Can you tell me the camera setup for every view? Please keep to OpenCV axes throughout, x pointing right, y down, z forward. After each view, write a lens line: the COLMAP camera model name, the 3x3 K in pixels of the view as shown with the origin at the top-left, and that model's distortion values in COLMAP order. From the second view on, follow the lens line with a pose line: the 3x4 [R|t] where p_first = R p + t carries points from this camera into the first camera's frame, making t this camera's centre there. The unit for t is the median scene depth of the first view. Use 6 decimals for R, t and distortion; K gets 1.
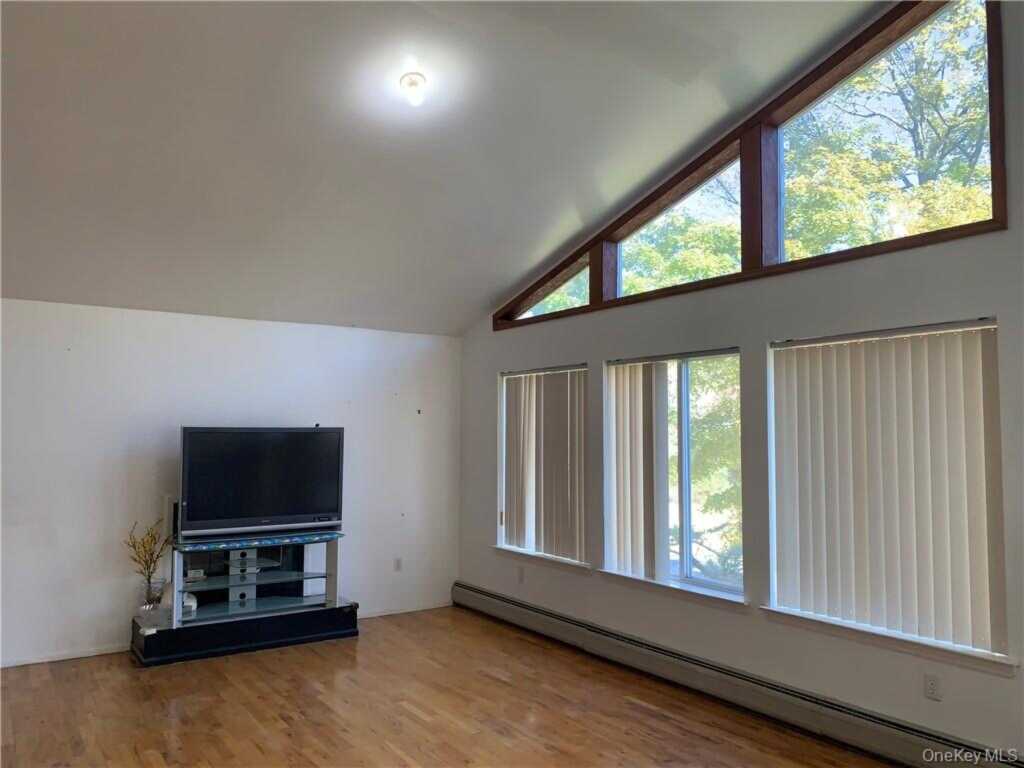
lens RADIAL K [[771.8, 0, 512.0], [0, 771.8, 384.0], [0, 0, 1]] dist [0.007325, -0.118615]
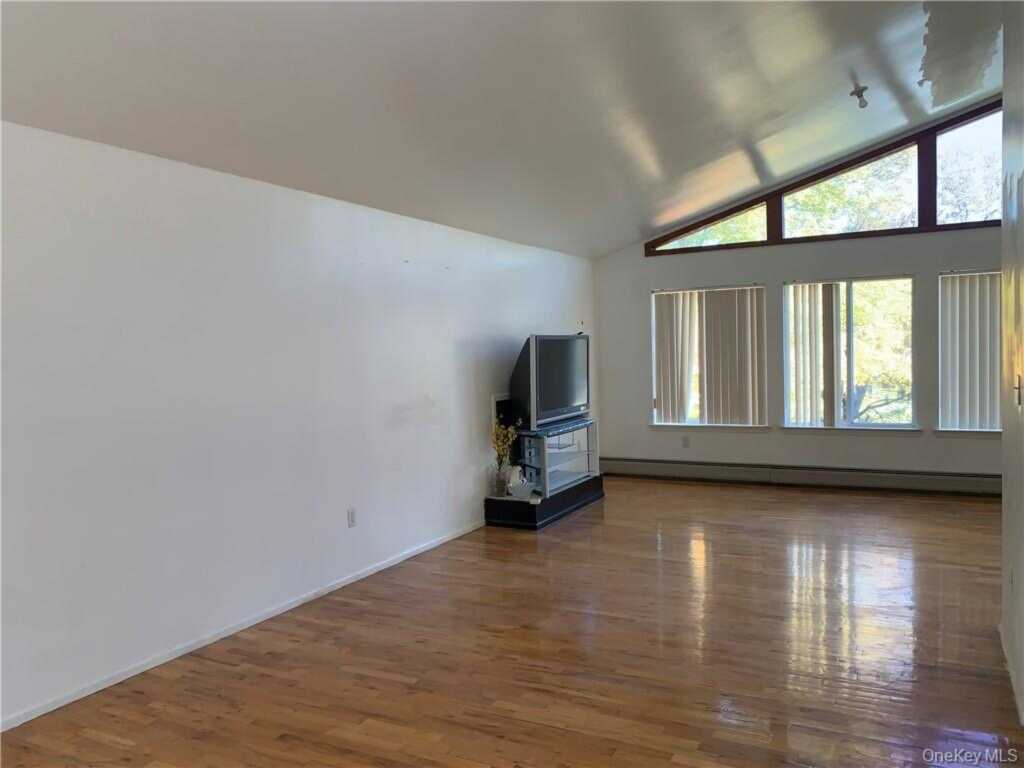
lens RADIAL K [[771.8, 0, 512.0], [0, 771.8, 384.0], [0, 0, 1]] dist [0.007325, -0.118615]
pose [[0.903280, -0.055864, 0.425399, -0.920891], [0.010700, 0.994112, 0.107826, -0.000251], [-0.428918, -0.092845, 0.898559, -0.075527]]
